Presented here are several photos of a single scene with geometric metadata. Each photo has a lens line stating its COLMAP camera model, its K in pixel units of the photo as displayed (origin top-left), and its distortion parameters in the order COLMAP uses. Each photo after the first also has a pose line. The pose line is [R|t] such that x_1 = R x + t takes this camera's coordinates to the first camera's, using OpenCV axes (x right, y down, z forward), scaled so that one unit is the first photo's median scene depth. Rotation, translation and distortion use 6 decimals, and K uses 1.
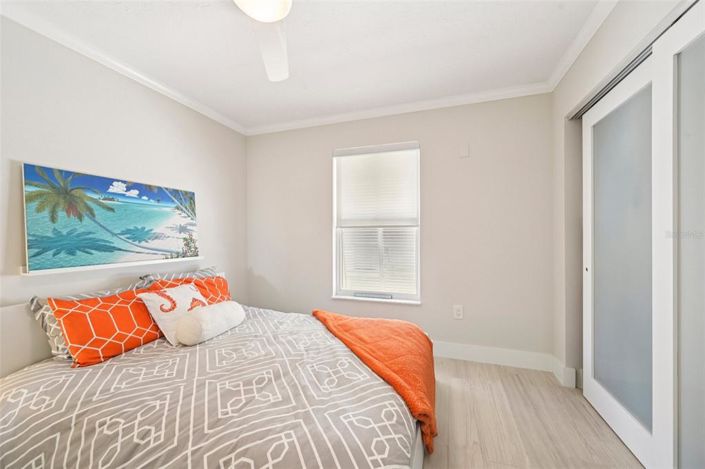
lens RADIAL K [[280.1, 0, 362.0], [0, 280.1, 235.5], [0, 0, 1]] dist [-0.002267, -0.000208]
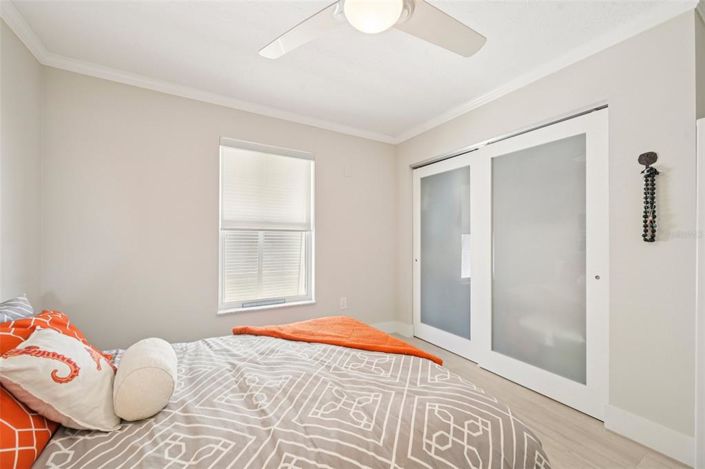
lens RADIAL K [[280.1, 0, 348.7], [0, 280.1, 238.6], [0, 0, 1]] dist [-0.002267, -0.000208]
pose [[0.653810, 0.011935, 0.756564, -0.746815], [-0.009786, 0.999925, -0.007317, 0.001712], [-0.756595, -0.002620, 0.653878, 0.251969]]
